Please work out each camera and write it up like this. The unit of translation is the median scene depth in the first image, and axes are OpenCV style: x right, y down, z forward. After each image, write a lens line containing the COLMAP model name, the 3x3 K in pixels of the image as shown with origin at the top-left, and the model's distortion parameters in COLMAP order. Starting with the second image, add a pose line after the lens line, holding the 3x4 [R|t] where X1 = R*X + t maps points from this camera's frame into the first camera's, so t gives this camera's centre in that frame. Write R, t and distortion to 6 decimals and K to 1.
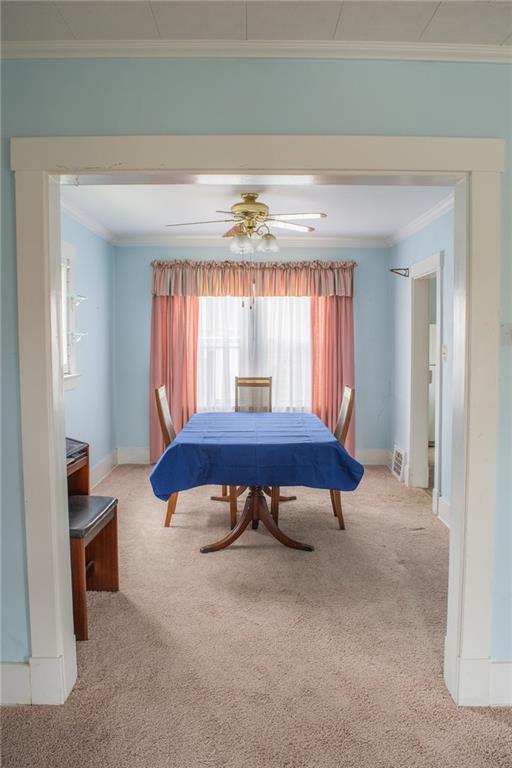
lens RADIAL K [[631.5, 0, 256.0], [0, 631.5, 384.0], [0, 0, 1]] dist [-0.086322, 0.010042]
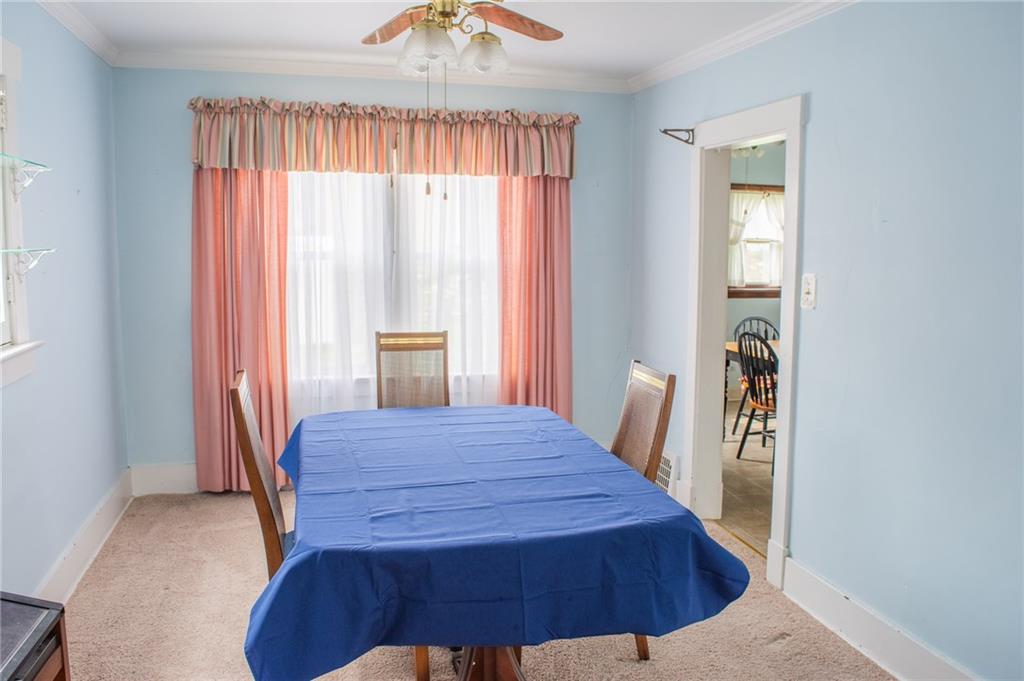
lens RADIAL K [[842.0, 0, 538.2], [0, 842.0, 343.4], [0, 0, 1]] dist [-0.086322, 0.010042]
pose [[0.967071, -0.022791, 0.253485, -0.068985], [0.008275, 0.998272, 0.058185, -0.035897], [-0.254373, -0.054171, 0.965588, 0.281254]]
